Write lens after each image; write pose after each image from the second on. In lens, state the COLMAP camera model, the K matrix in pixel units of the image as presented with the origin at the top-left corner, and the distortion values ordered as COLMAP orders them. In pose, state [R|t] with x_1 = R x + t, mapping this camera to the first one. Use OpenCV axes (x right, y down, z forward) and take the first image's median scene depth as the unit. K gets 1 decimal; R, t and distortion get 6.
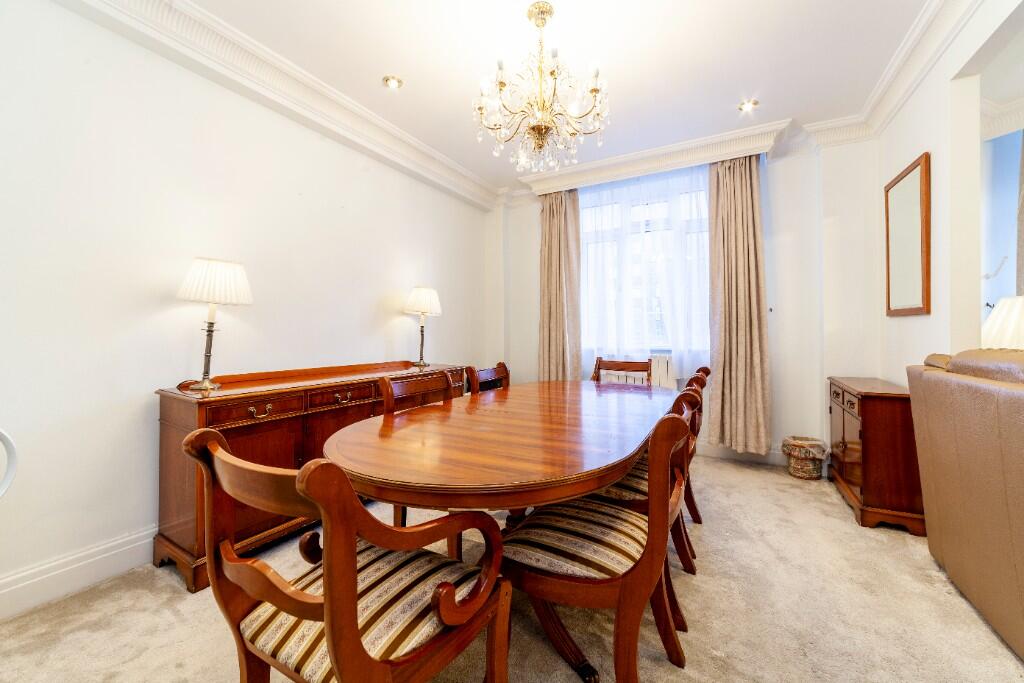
lens RADIAL K [[394.8, 0, 510.2], [0, 394.8, 329.1], [0, 0, 1]] dist [-0.001230, 0.000364]
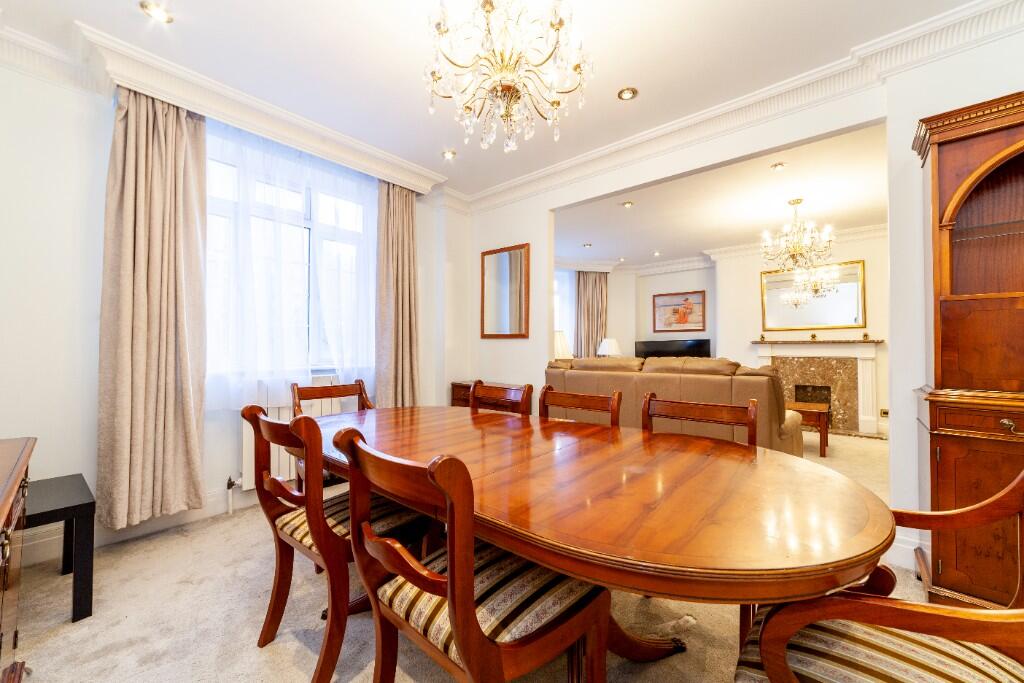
lens RADIAL K [[387.0, 0, 512.0], [0, 387.0, 341.5], [0, 0, 1]] dist [-0.008650, 0.000105]
pose [[0.208095, 0.019884, 0.977906, -0.403603], [-0.008304, 0.999793, -0.018562, 0.005551], [-0.978073, -0.004257, 0.208217, 0.508786]]
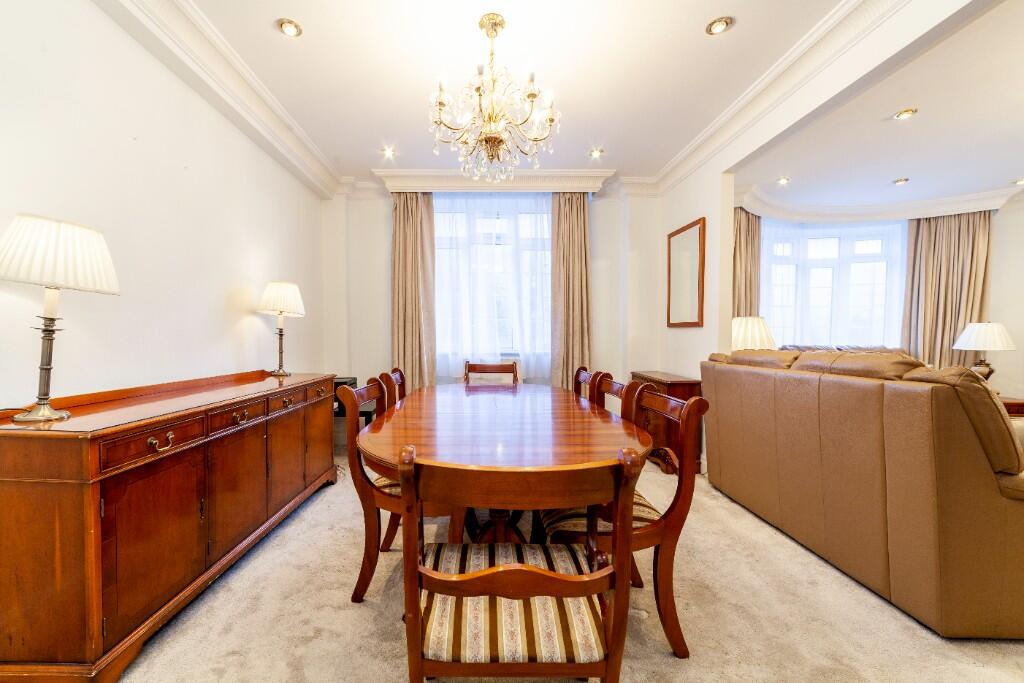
lens RADIAL K [[404.9, 0, 483.8], [0, 404.9, 354.8], [0, 0, 1]] dist [-0.002267, -0.000054]
pose [[0.874190, -0.014019, 0.485382, -0.279927], [-0.010424, 0.998811, 0.047623, 0.003094], [-0.485473, -0.046691, 0.873004, 0.039632]]
